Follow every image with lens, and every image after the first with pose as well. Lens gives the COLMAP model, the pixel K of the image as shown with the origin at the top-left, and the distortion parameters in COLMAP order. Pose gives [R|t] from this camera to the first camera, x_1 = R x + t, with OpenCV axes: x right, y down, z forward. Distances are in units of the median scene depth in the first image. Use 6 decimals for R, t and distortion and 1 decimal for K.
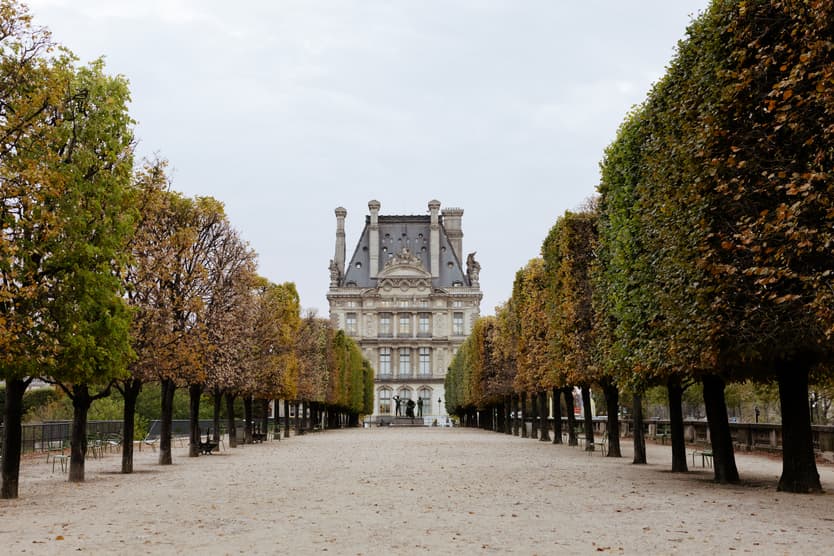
lens RADIAL K [[1372.0, 0, 385.6], [0, 1372.0, 277.8], [0, 0, 1]] dist [0.004618, 0.031938]
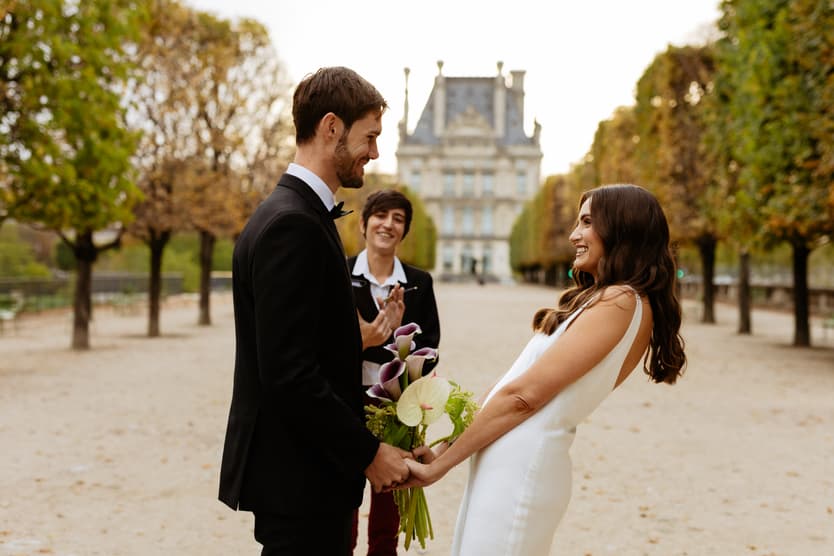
lens RADIAL K [[1115.4, 0, 428.1], [0, 1115.4, 277.6], [0, 0, 1]] dist [0.024247, 0.008841]
pose [[0.999803, 0.015072, -0.012905, -0.004873], [-0.013597, 0.994102, 0.107589, 0.017061], [0.014451, -0.107392, 0.994112, 0.191793]]
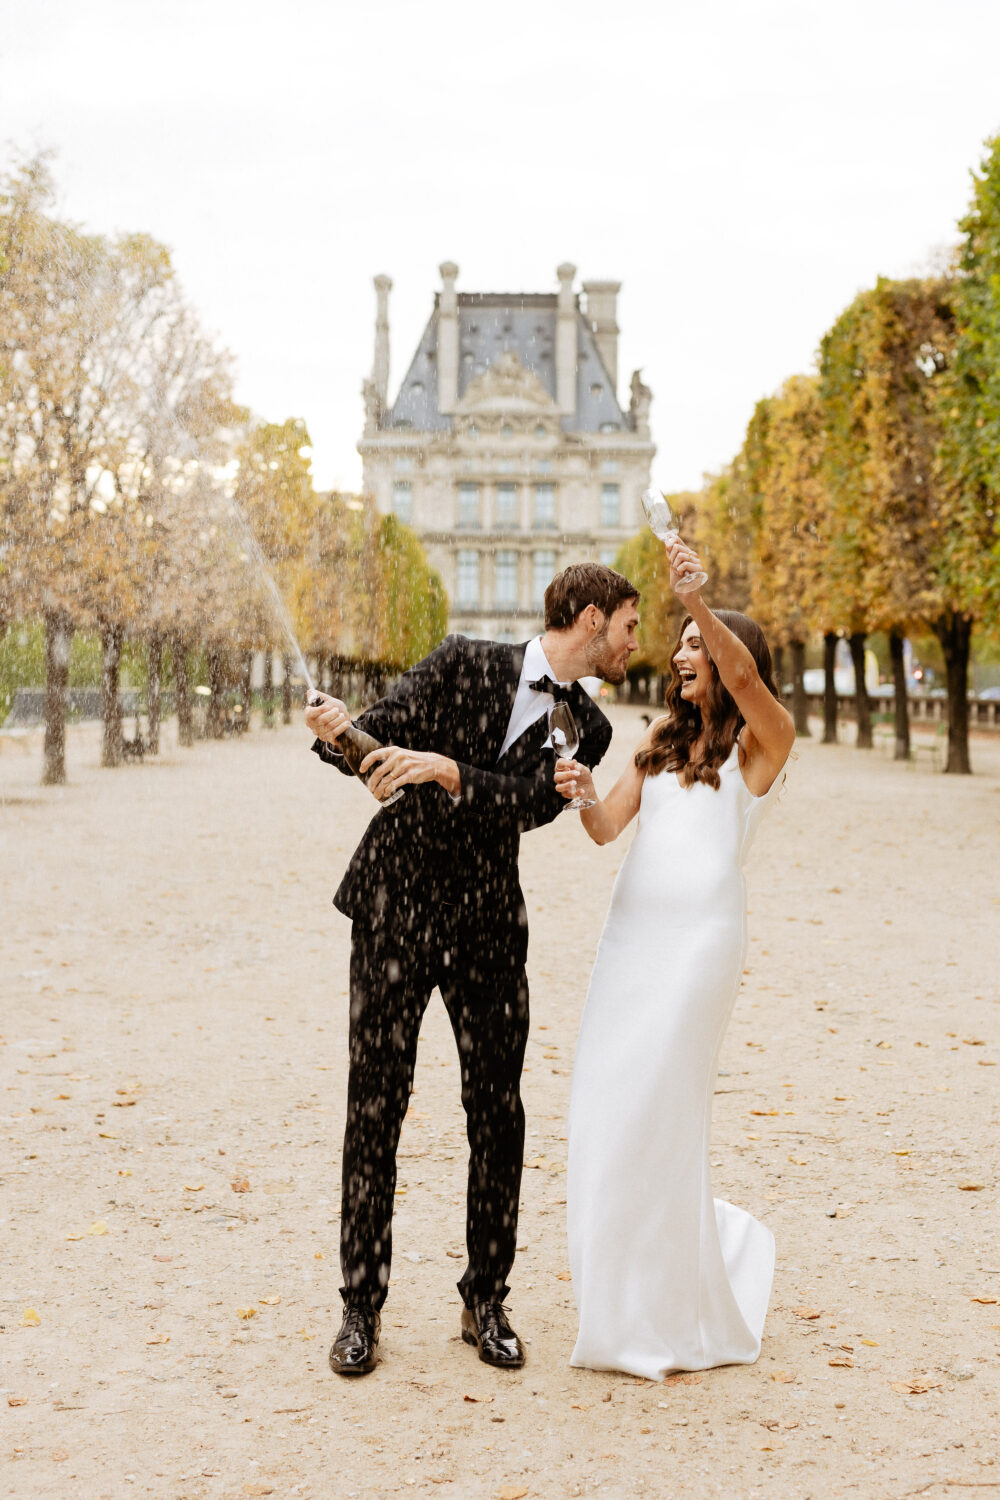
lens RADIAL K [[2467.7, 0, 525.8], [0, 2467.7, 674.6], [0, 0, 1]] dist [0.004618, 0.031938]
pose [[0.999027, 0.008644, 0.043245, -0.020369], [-0.012990, 0.994777, 0.101244, 0.003829], [-0.042144, -0.101707, 0.993921, 0.080674]]
